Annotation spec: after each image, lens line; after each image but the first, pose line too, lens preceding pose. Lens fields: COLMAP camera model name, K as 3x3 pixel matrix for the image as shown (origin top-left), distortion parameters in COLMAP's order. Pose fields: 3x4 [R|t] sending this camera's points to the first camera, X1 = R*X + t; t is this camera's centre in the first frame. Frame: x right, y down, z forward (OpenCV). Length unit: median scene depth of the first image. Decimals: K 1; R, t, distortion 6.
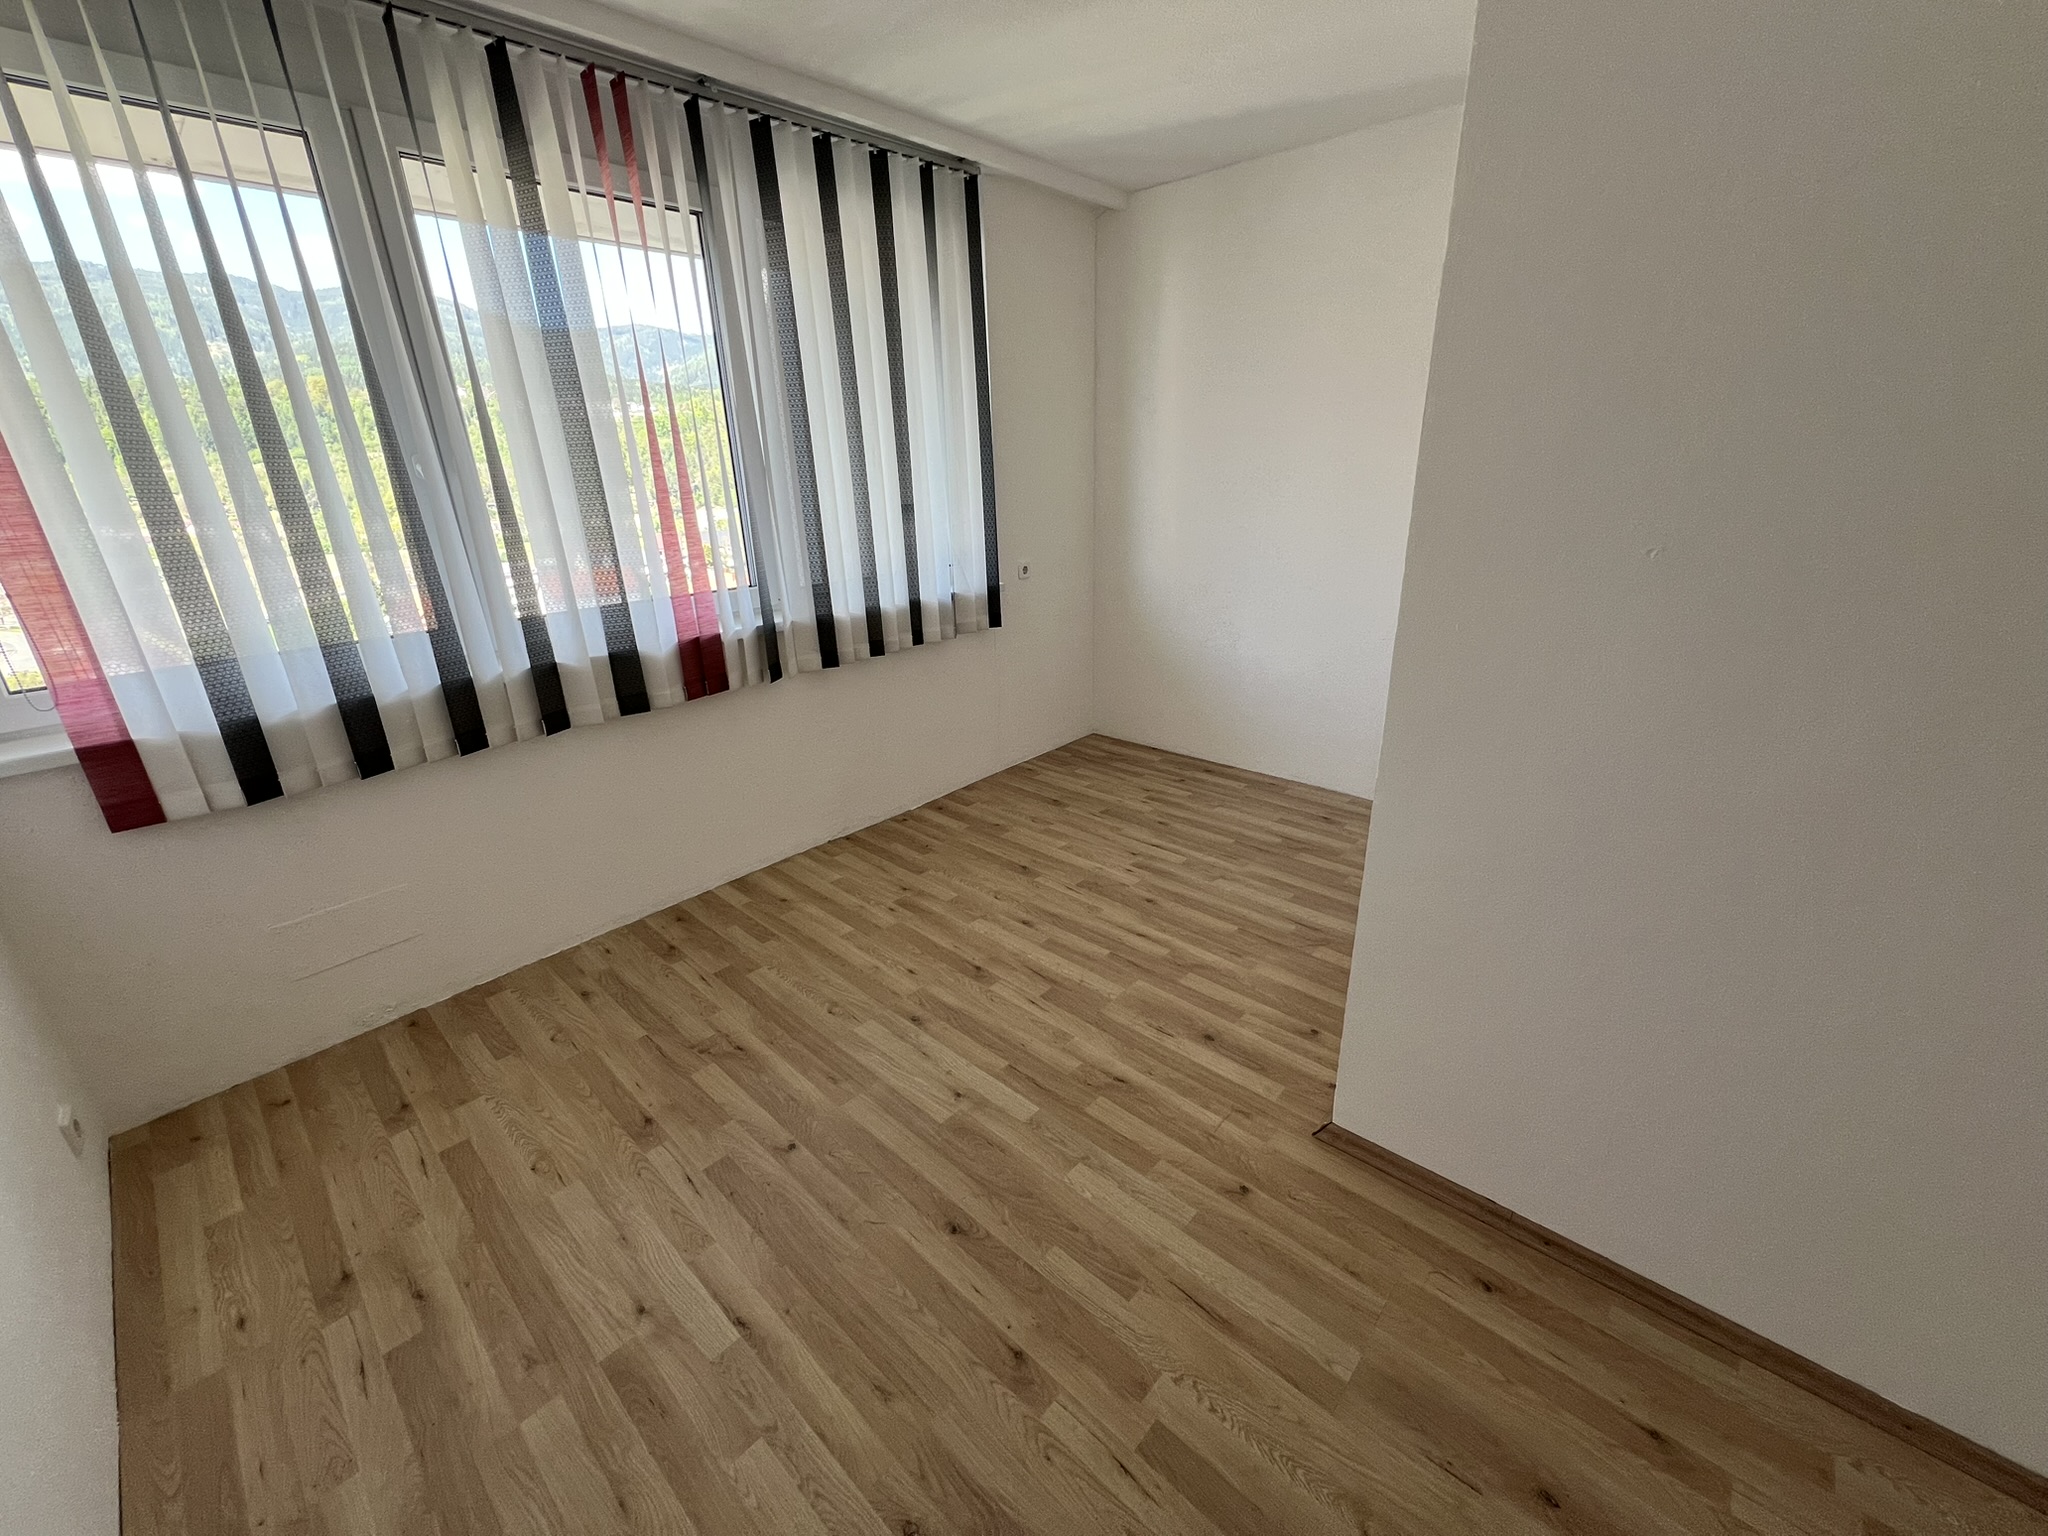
lens RADIAL K [[815.1, 0, 1017.5], [0, 815.1, 766.5], [0, 0, 1]] dist [-0.003601, 0.001141]
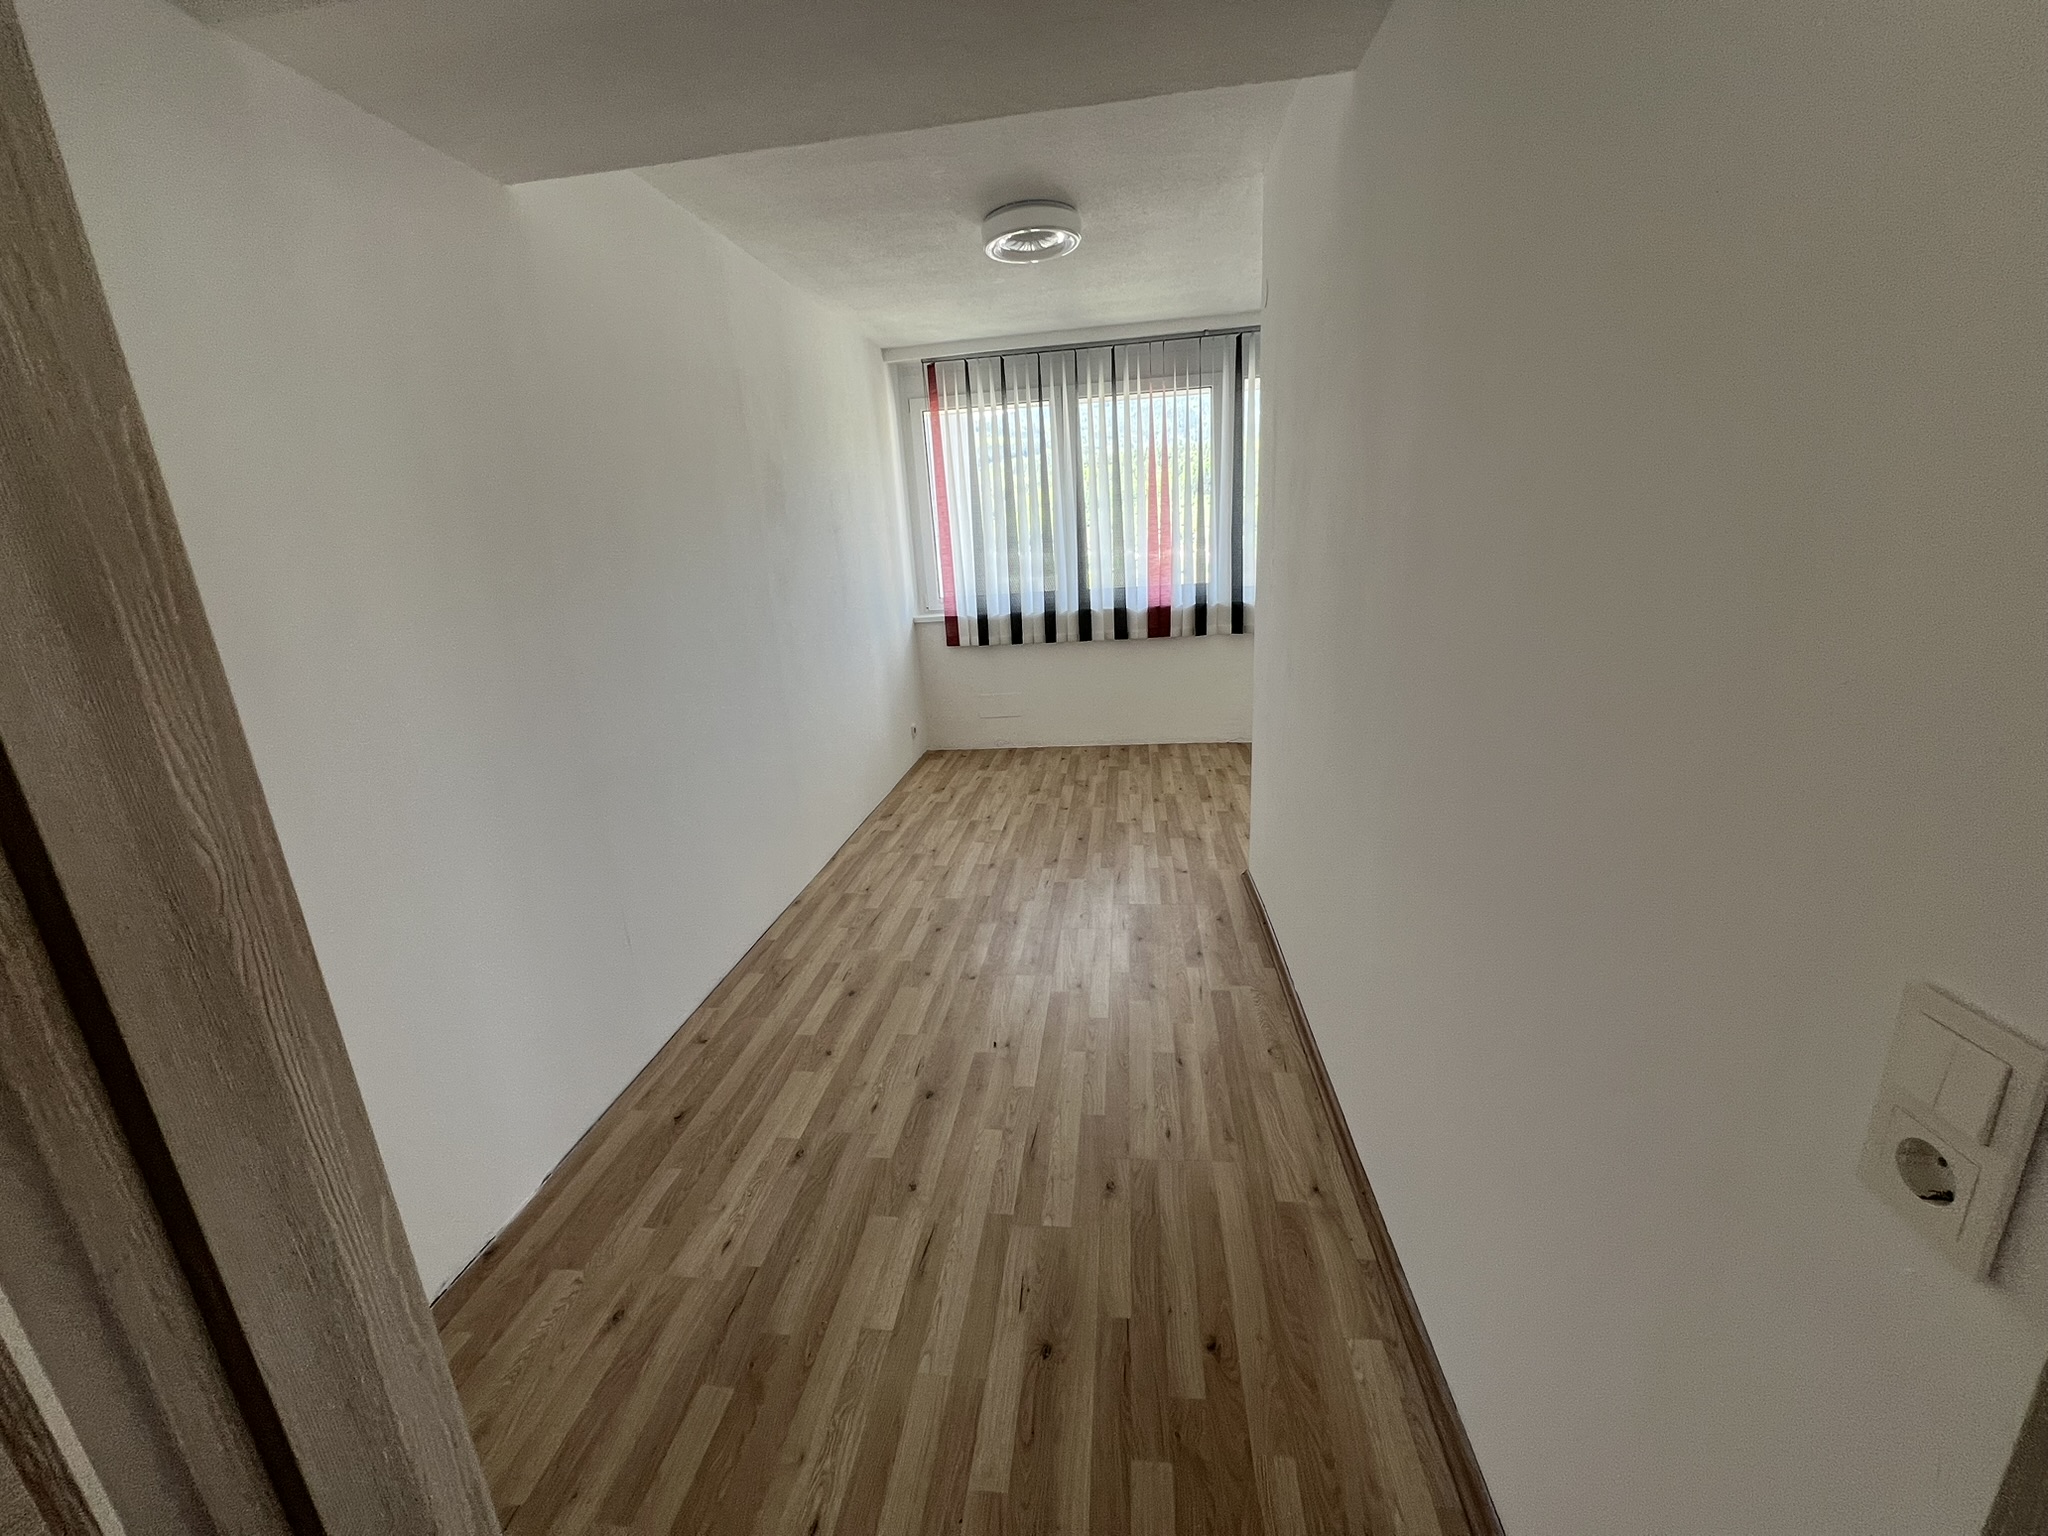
lens RADIAL K [[815.1, 0, 1015.3], [0, 815.1, 759.6], [0, 0, 1]] dist [-0.003601, 0.001141]
pose [[0.573255, 0.213318, -0.791122, 1.274626], [-0.244234, 0.966112, 0.083528, 0.144467], [0.782131, 0.145336, 0.605928, -0.489566]]
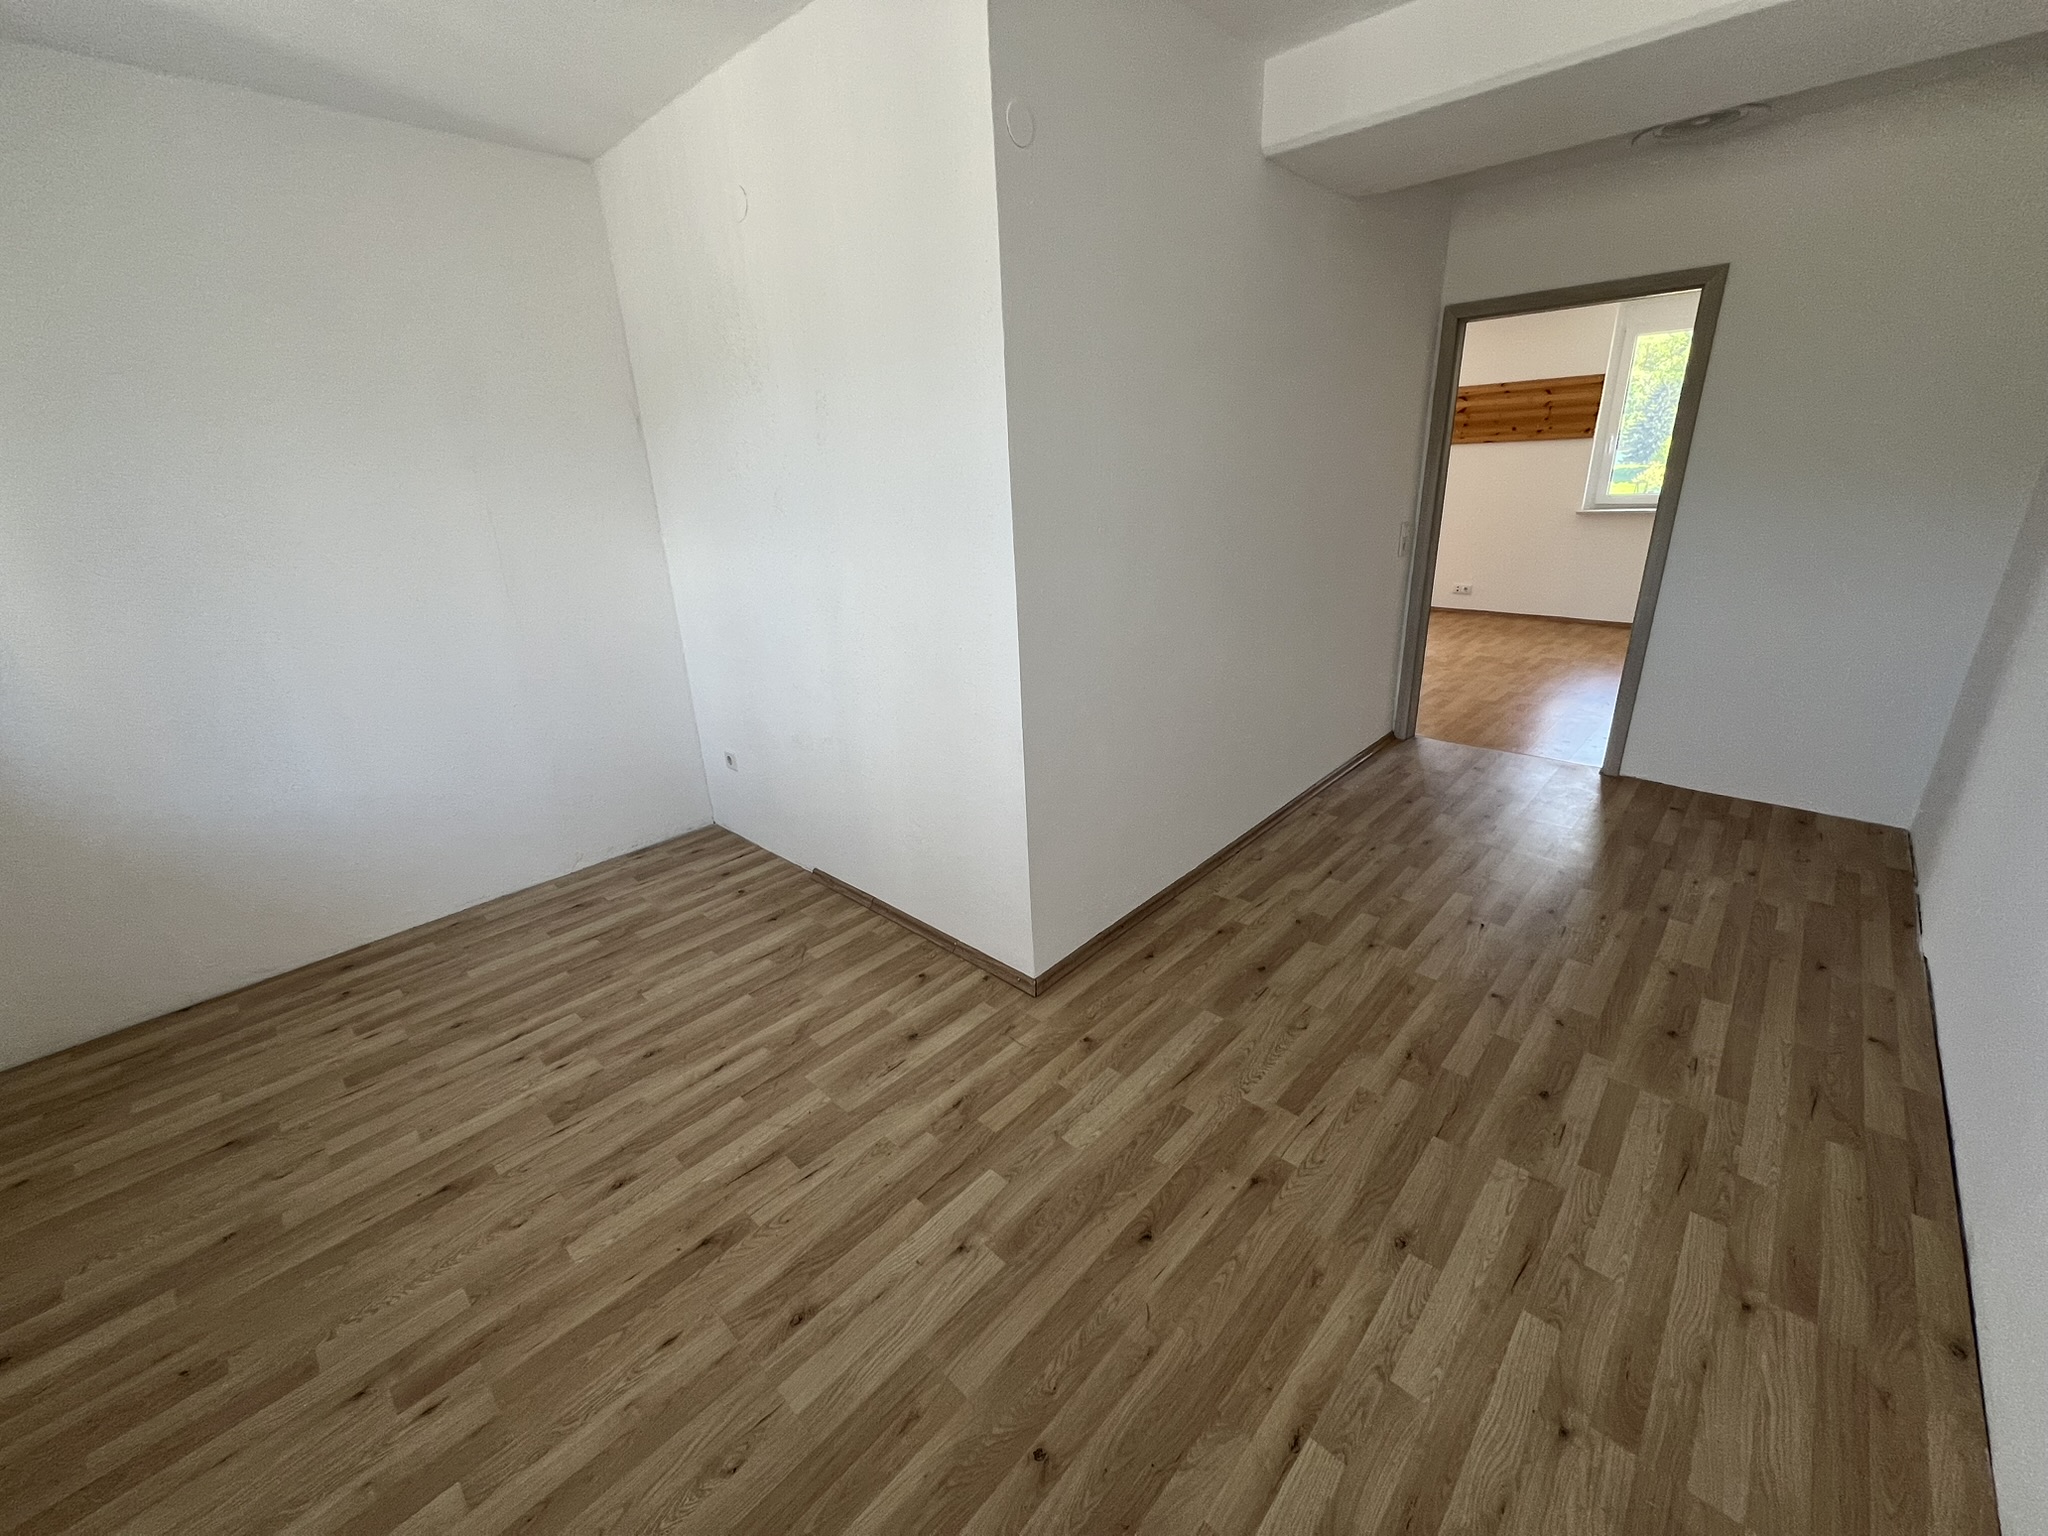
lens RADIAL K [[815.1, 0, 1029.4], [0, 815.1, 764.7], [0, 0, 1]] dist [-0.003601, 0.001141]
pose [[0.009493, -0.319544, 0.947524, -0.642455], [0.390776, 0.873400, 0.290632, -0.215326], [-0.920437, 0.367510, 0.133162, 0.603700]]
